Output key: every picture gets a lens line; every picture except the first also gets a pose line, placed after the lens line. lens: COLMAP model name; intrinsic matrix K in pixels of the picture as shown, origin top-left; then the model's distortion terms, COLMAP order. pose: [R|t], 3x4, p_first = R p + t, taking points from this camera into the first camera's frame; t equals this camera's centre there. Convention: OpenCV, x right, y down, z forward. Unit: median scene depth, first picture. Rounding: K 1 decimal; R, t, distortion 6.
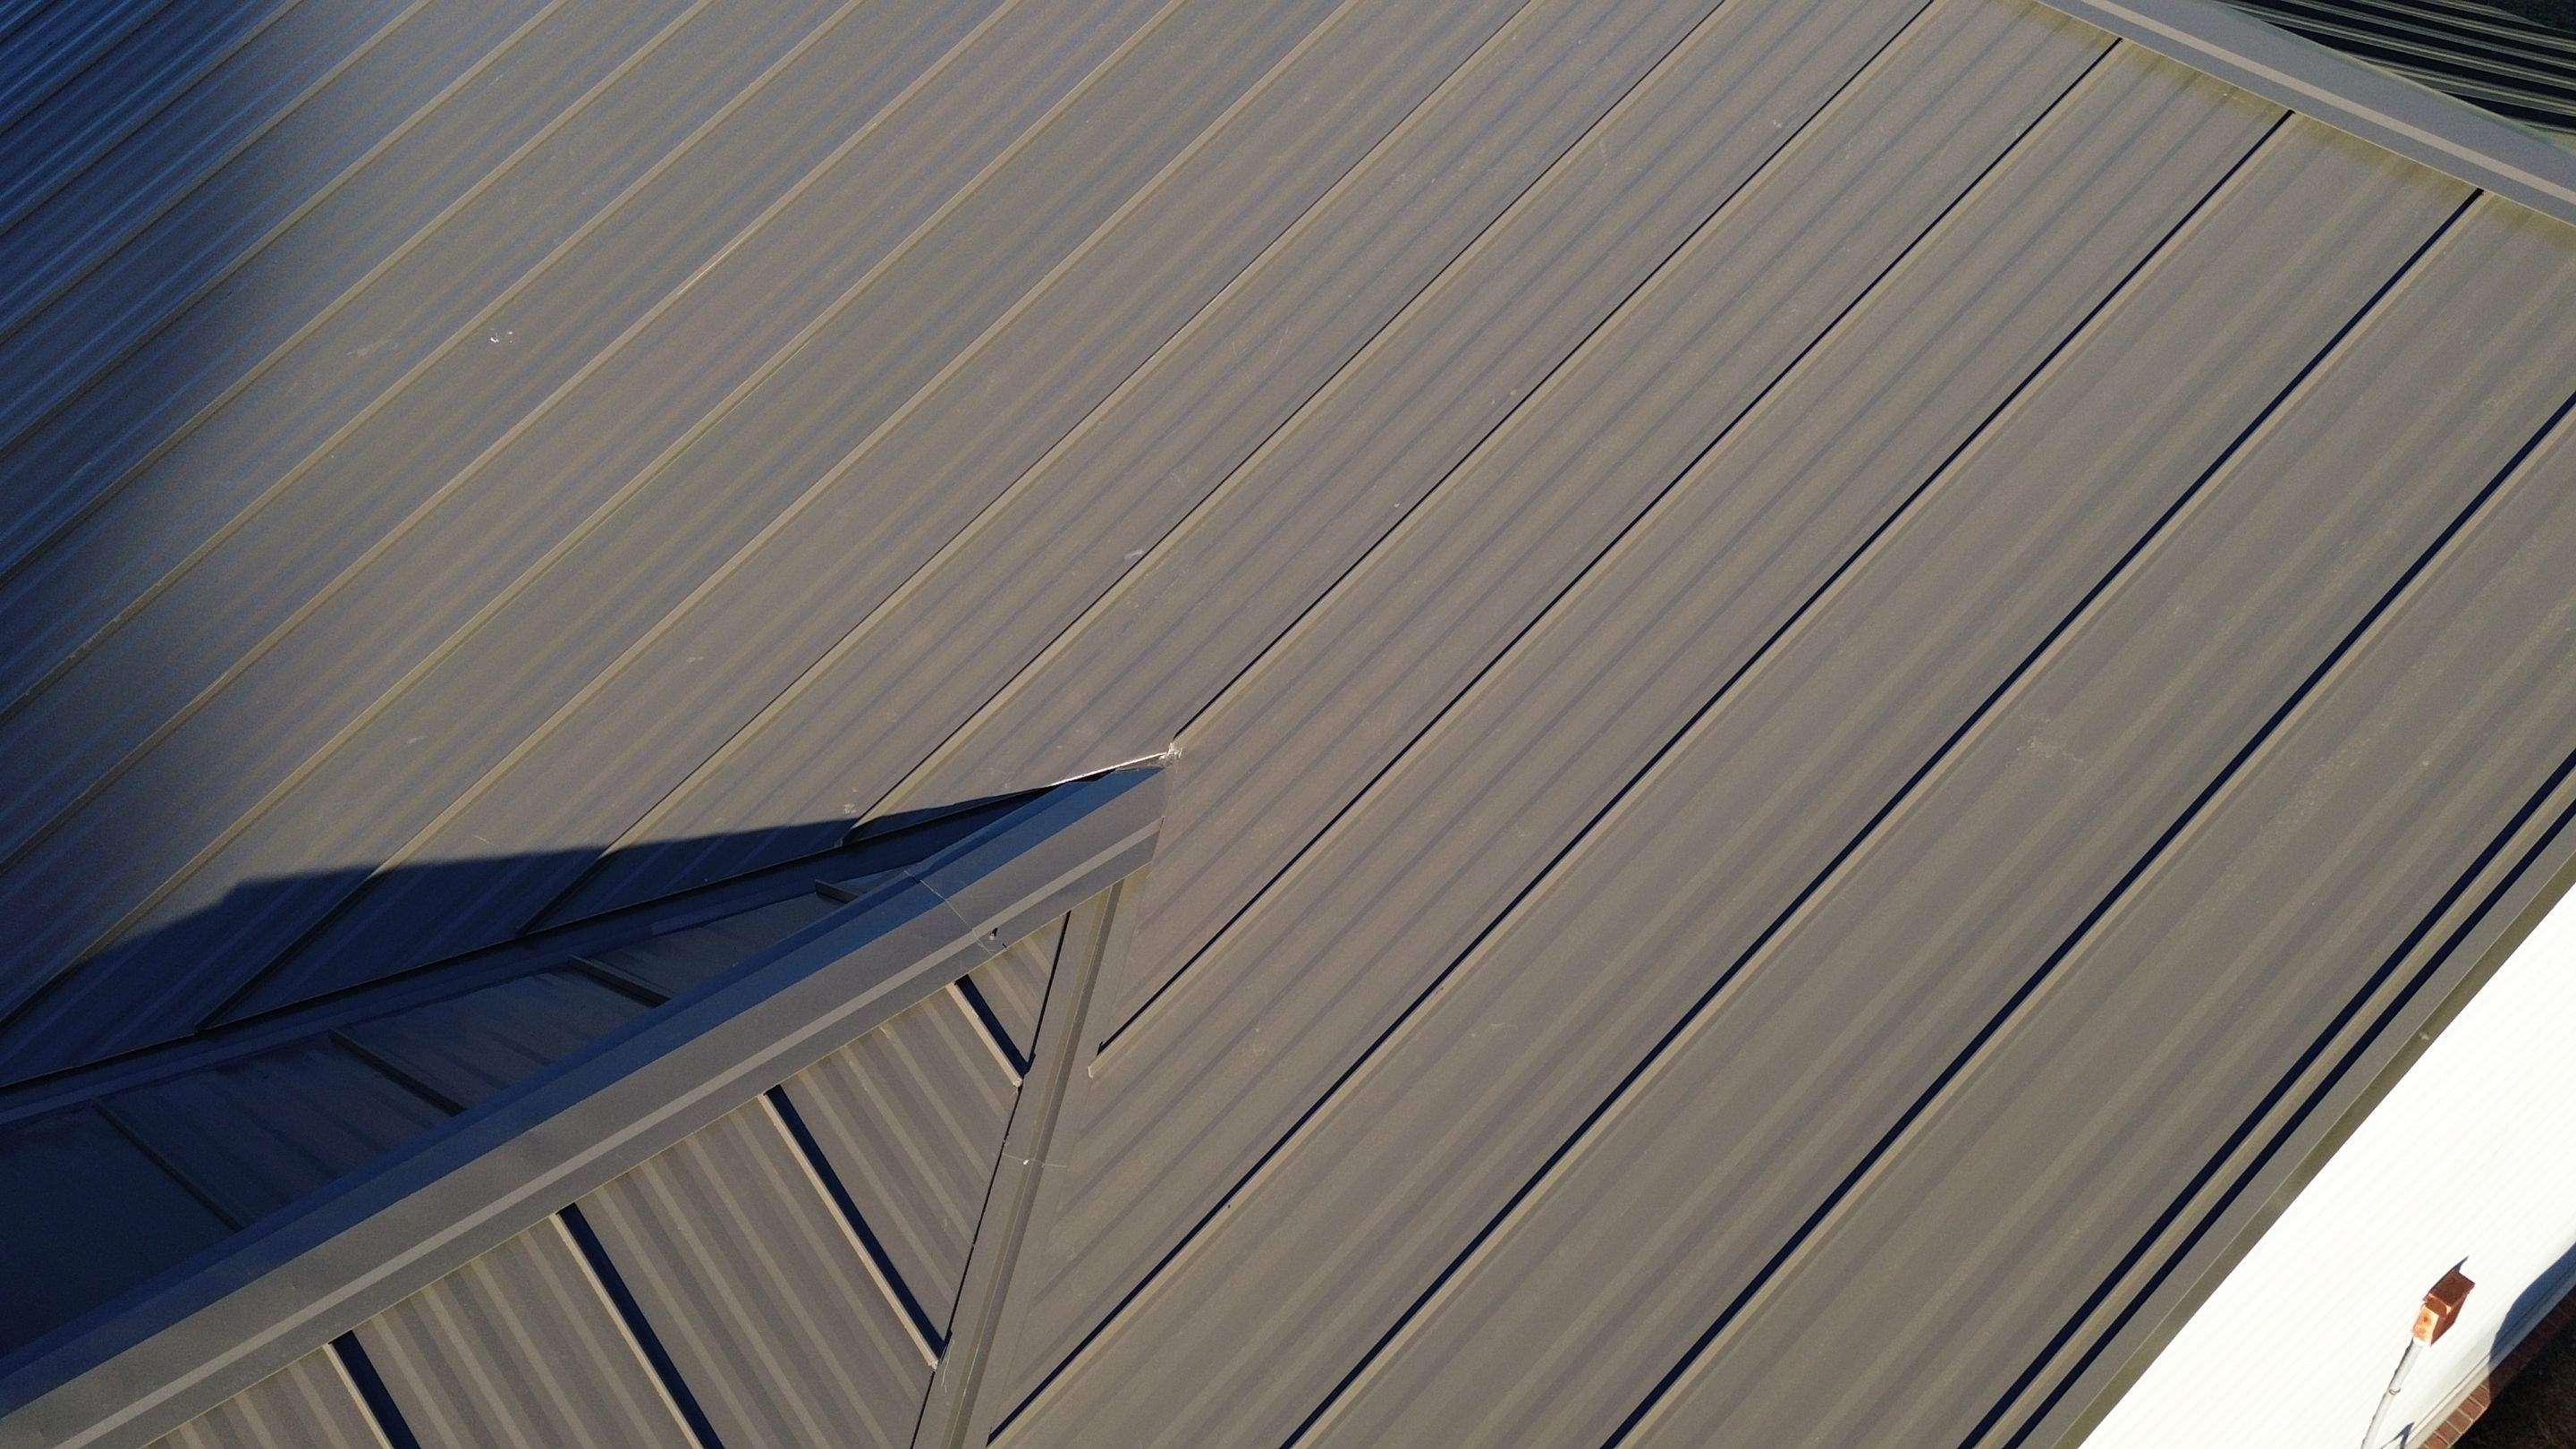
lens RADIAL K [[1831.9, 0, 1294.3], [0, 1831.9, 718.9], [0, 0, 1]] dist [0.063488, -0.058537]
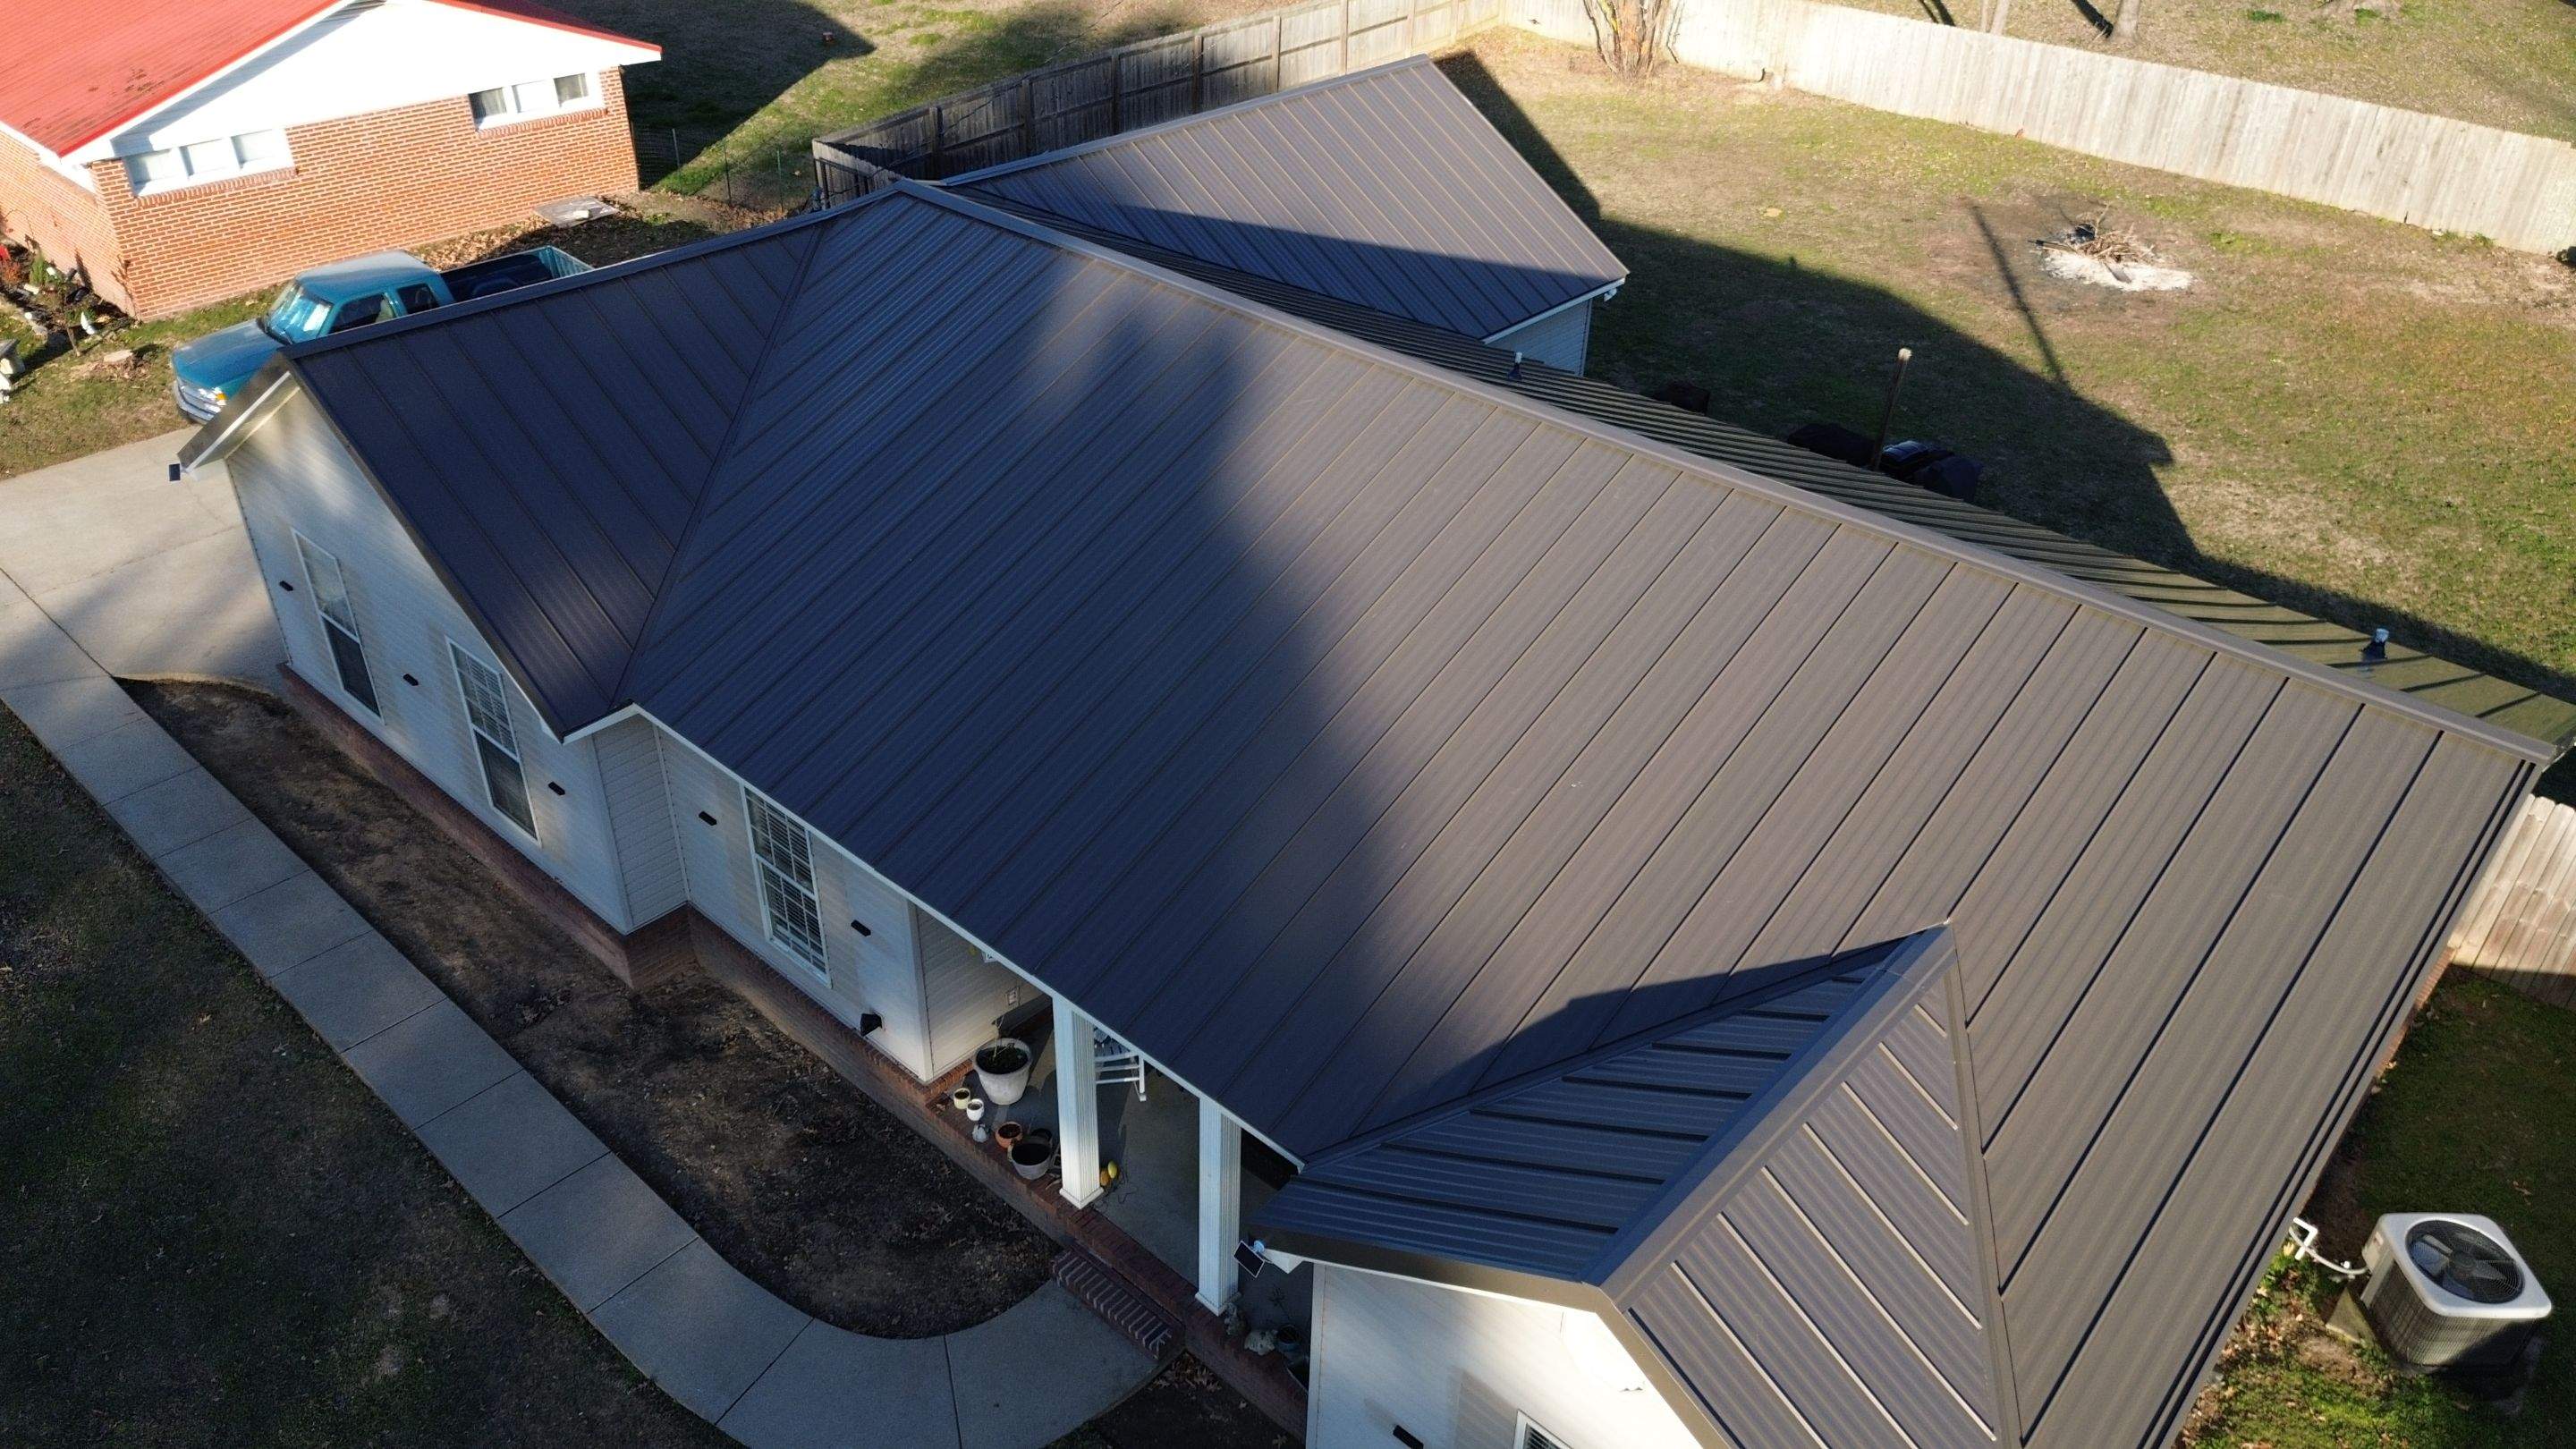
lens RADIAL K [[1831.9, 0, 1294.3], [0, 1831.9, 718.9], [0, 0, 1]] dist [0.063488, -0.058537]
pose [[0.994711, -0.032791, 0.097342, -1.198292], [0.056092, 0.967303, -0.247341, 0.326097], [-0.086049, 0.251493, 0.964026, -1.489328]]
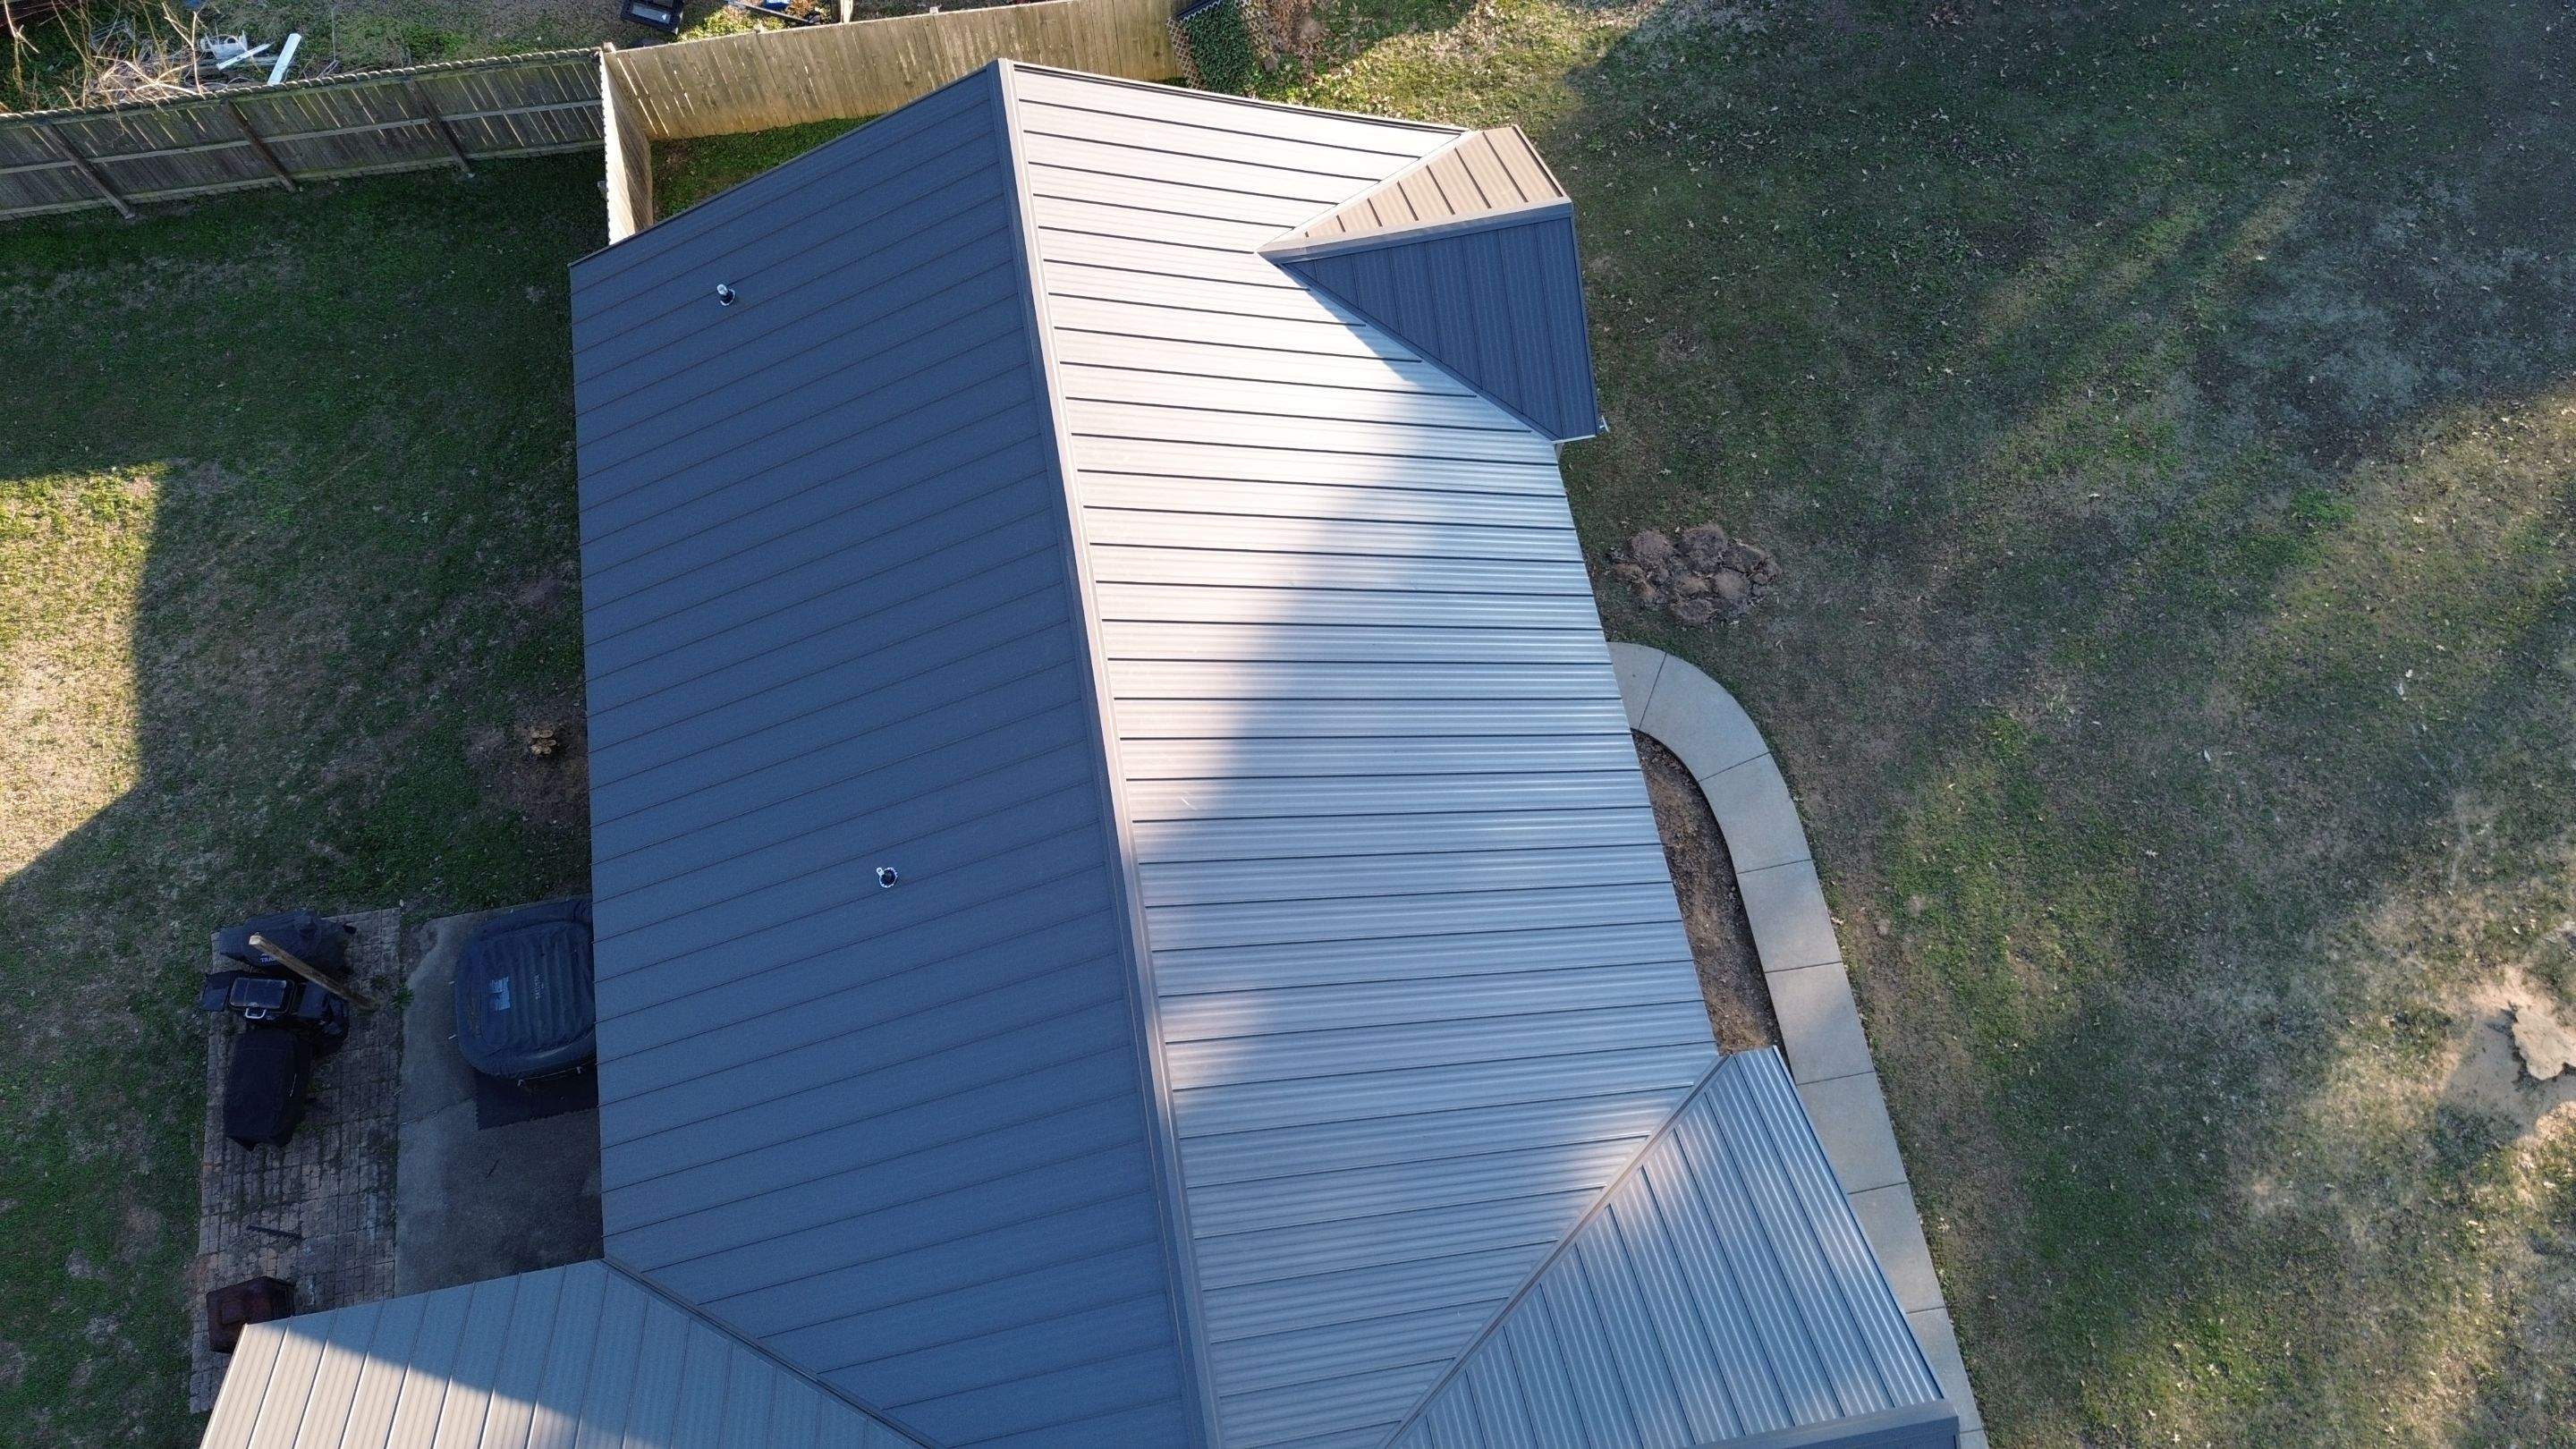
lens RADIAL K [[1831.9, 0, 1294.3], [0, 1831.9, 718.9], [0, 0, 1]] dist [0.063488, -0.058537]
pose [[-0.845896, -0.491154, 0.207915, -1.757160], [0.400004, -0.326365, 0.856436, -4.417303], [-0.352785, 0.807622, 0.472535, -0.395434]]
